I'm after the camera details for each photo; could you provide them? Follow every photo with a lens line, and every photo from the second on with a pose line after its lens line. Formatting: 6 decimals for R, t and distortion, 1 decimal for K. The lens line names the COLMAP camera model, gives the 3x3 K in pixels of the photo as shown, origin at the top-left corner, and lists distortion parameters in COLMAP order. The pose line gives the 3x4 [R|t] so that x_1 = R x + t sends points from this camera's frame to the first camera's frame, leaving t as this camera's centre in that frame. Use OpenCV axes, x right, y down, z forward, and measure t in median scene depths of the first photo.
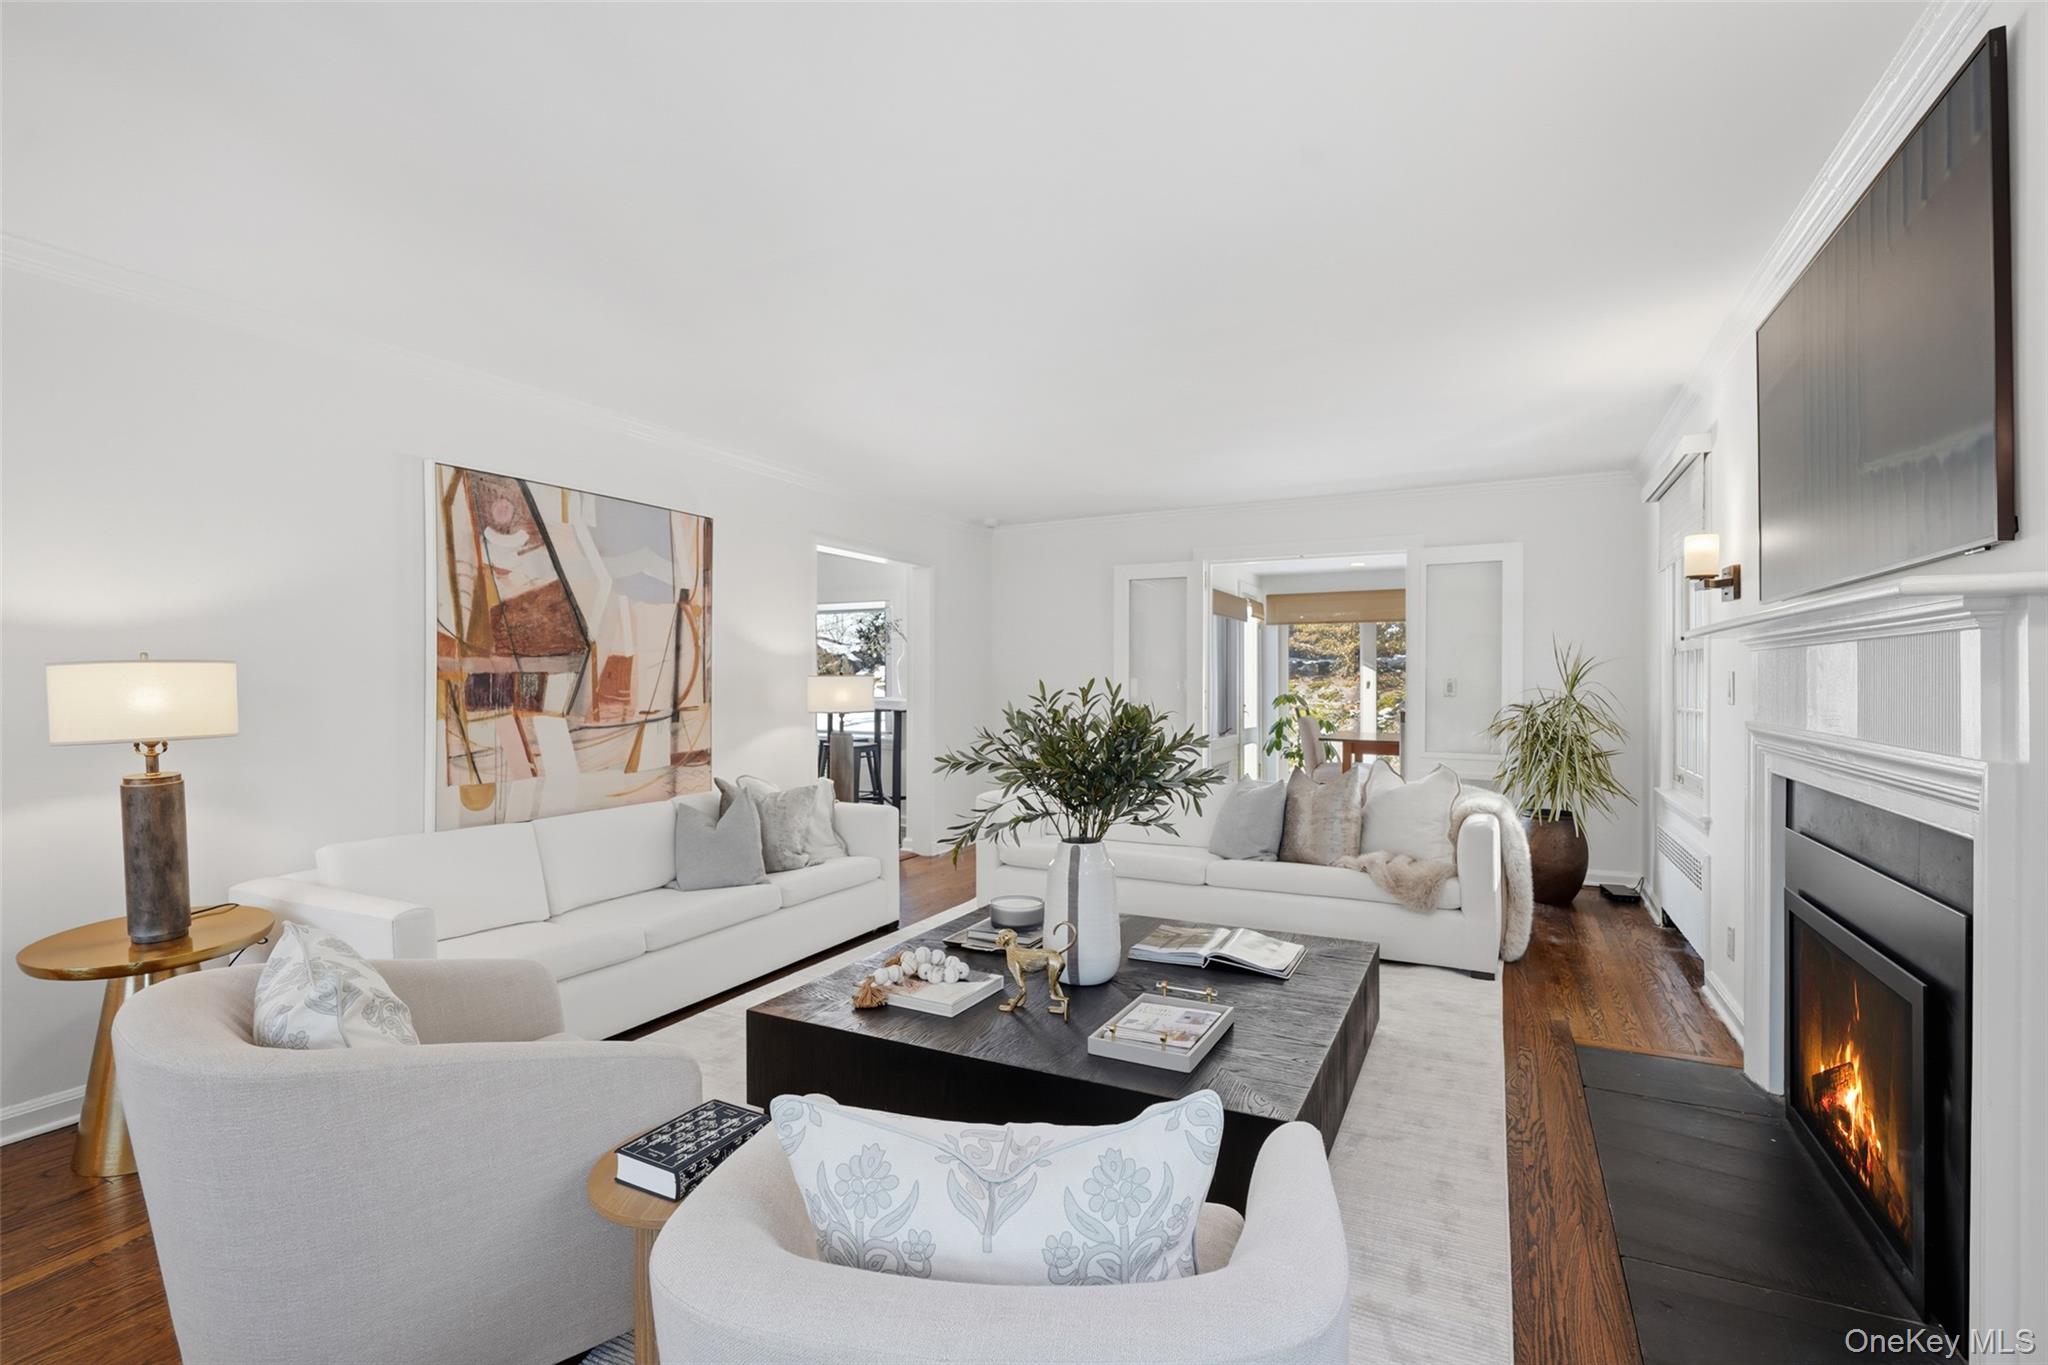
lens RADIAL K [[934.3, 0, 1055.2], [0, 934.3, 695.9], [0, 0, 1]] dist [-0.007836, 0.003543]
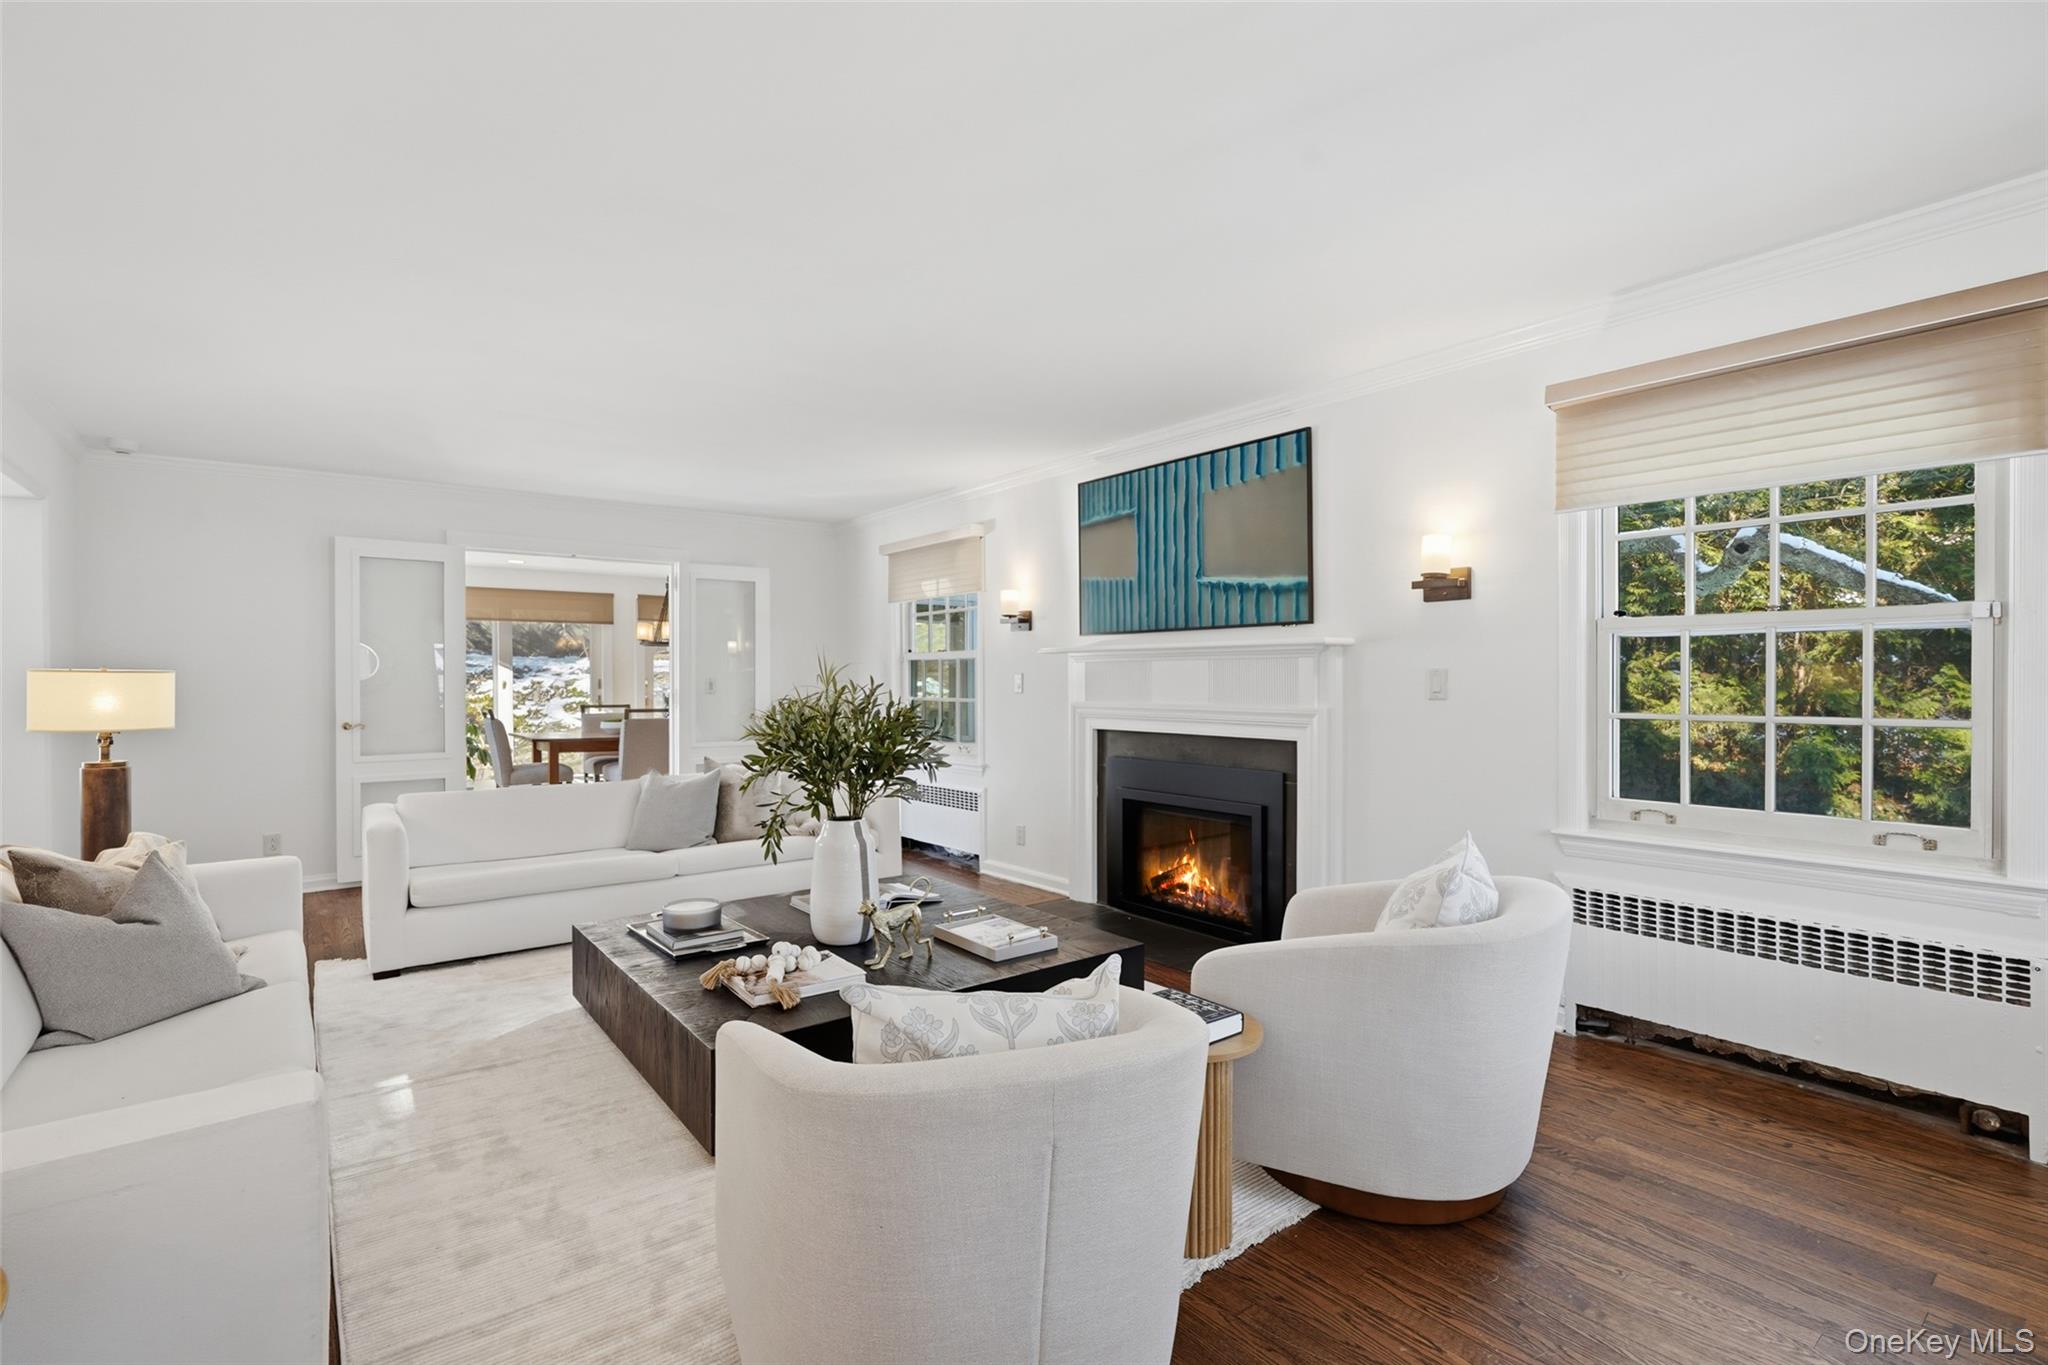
lens RADIAL K [[934.3, 0, 1004.7], [0, 934.3, 688.0], [0, 0, 1]] dist [-0.007836, 0.003543]
pose [[0.458115, -0.005701, 0.888874, -0.695577], [0.016922, 0.999854, -0.002309, 0.001995], [-0.888732, 0.016100, 0.458145, 0.230476]]
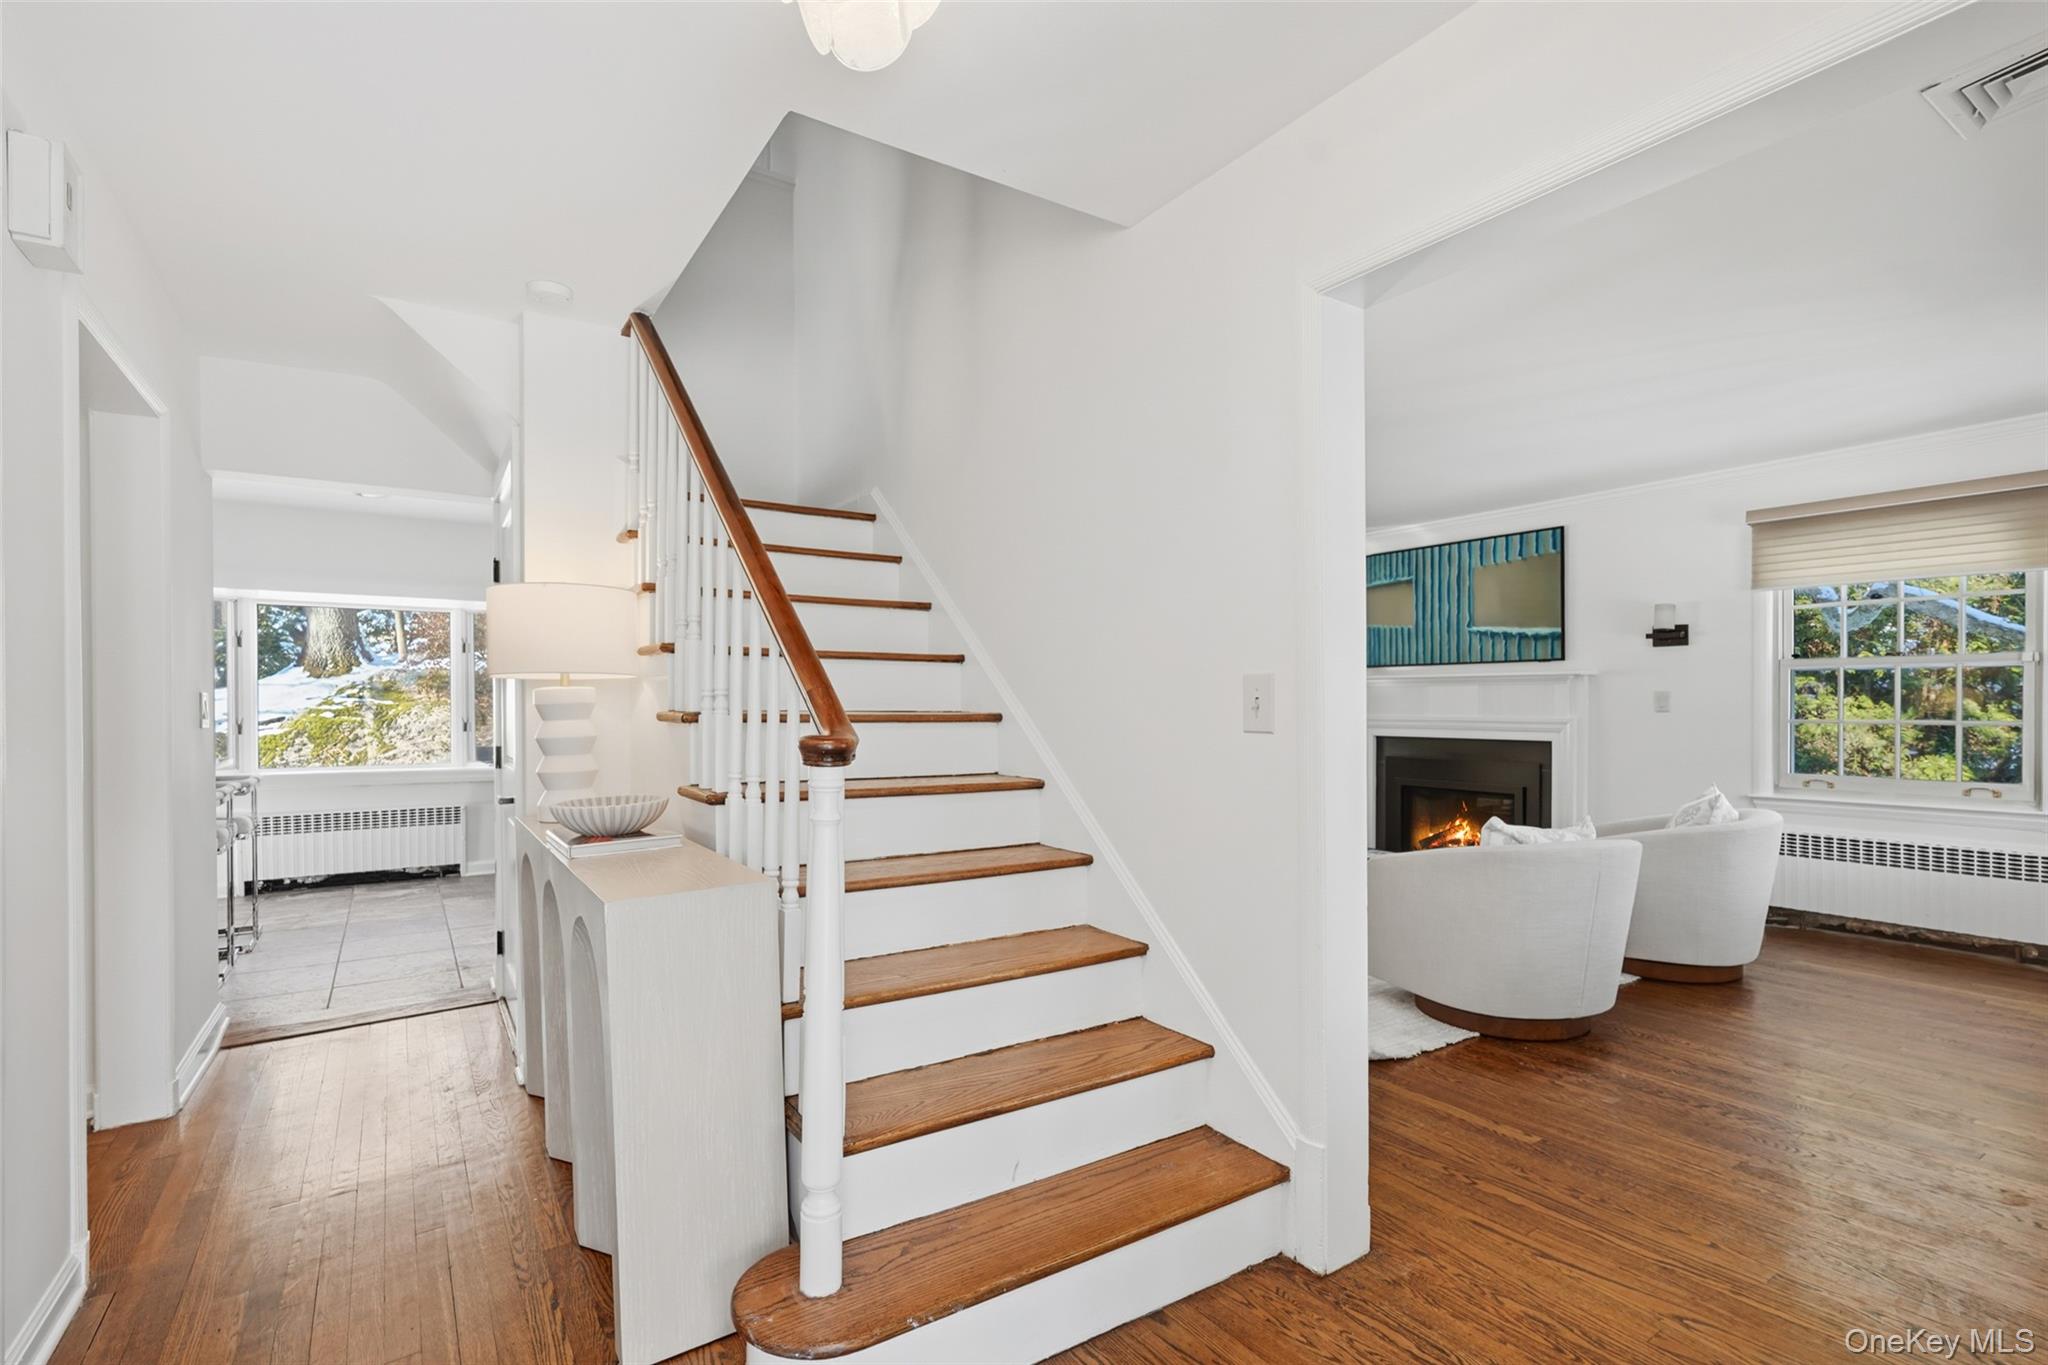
lens RADIAL K [[934.3, 0, 1019.2], [0, 934.3, 710.3], [0, 0, 1]] dist [-0.007836, 0.003543]
pose [[0.520351, -0.003678, 0.853944, -1.382223], [0.015849, 0.999860, -0.005351, 0.008778], [-0.853805, 0.016318, 0.520337, 0.373298]]
